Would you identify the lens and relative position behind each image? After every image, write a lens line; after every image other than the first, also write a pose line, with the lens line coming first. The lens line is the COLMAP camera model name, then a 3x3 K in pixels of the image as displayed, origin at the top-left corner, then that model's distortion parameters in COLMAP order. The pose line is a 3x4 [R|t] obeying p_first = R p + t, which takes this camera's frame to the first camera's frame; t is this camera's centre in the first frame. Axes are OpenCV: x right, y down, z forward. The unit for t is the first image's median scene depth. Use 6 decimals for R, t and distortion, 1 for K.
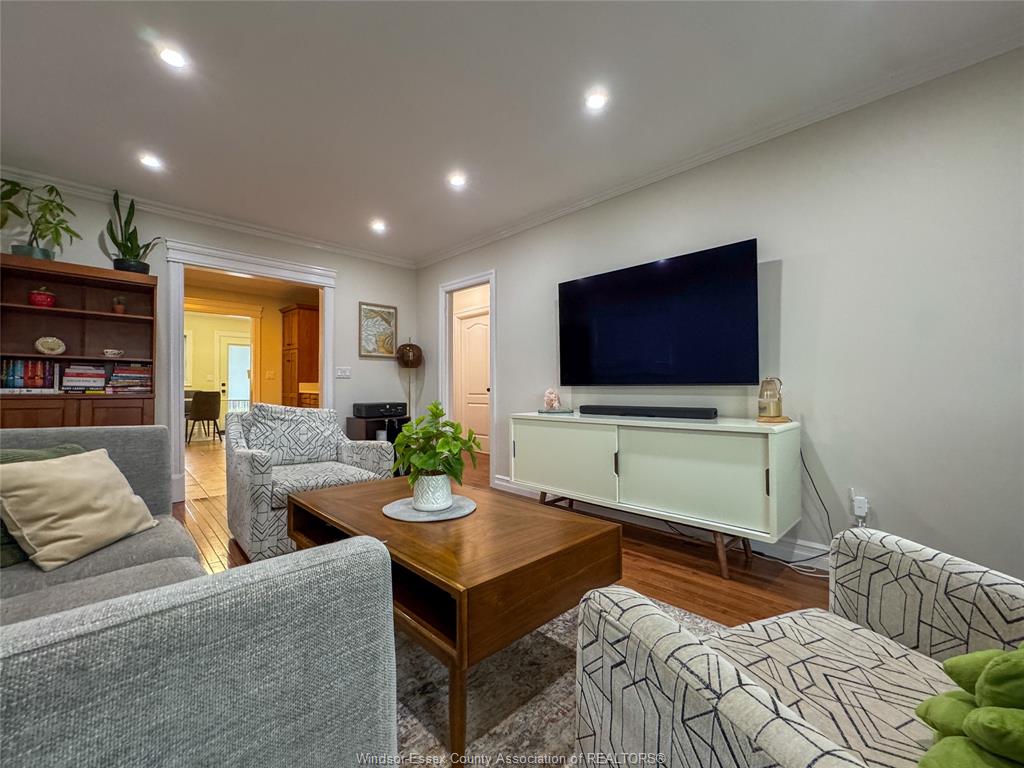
lens RADIAL K [[414.2, 0, 512.3], [0, 414.2, 386.2], [0, 0, 1]] dist [-0.007131, -0.000086]
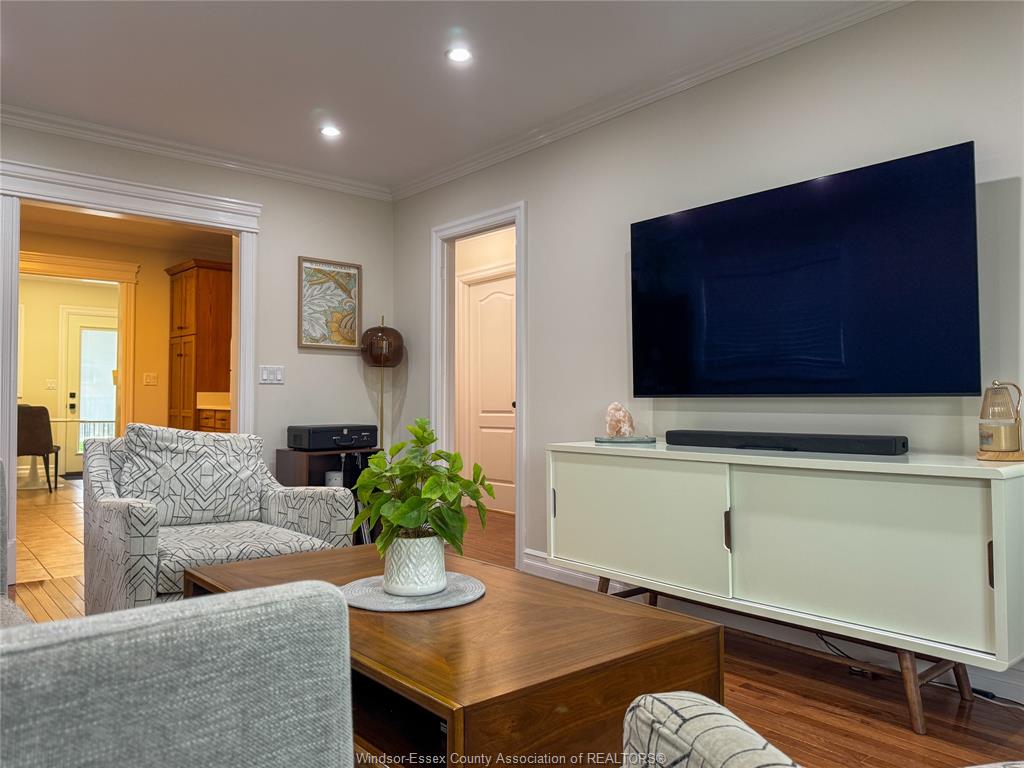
lens RADIAL K [[723.0, 0, 512.6], [0, 723.0, 387.3], [0, 0, 1]] dist [0.108076, -0.164698]
pose [[0.997813, 0.002311, -0.066052, 0.013898], [-0.003493, 0.999836, -0.017779, 0.004253], [0.066000, 0.017971, 0.997658, -0.048594]]
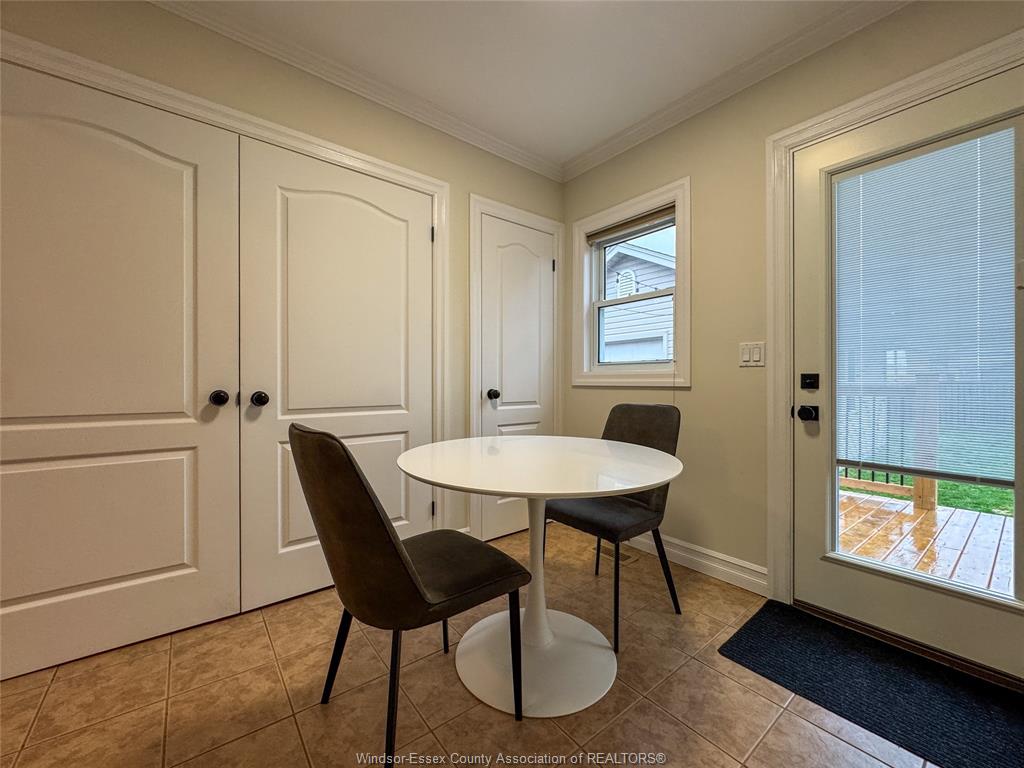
lens RADIAL K [[420.0, 0, 512.0], [0, 420.0, 384.0], [0, 0, 1]] dist [-0.001524, 0.000081]
pose [[-0.100238, 0.003509, -0.994957, -1.496571], [0.002974, 0.999990, 0.003227, -0.011195], [0.994959, -0.002636, -0.100247, 2.742334]]
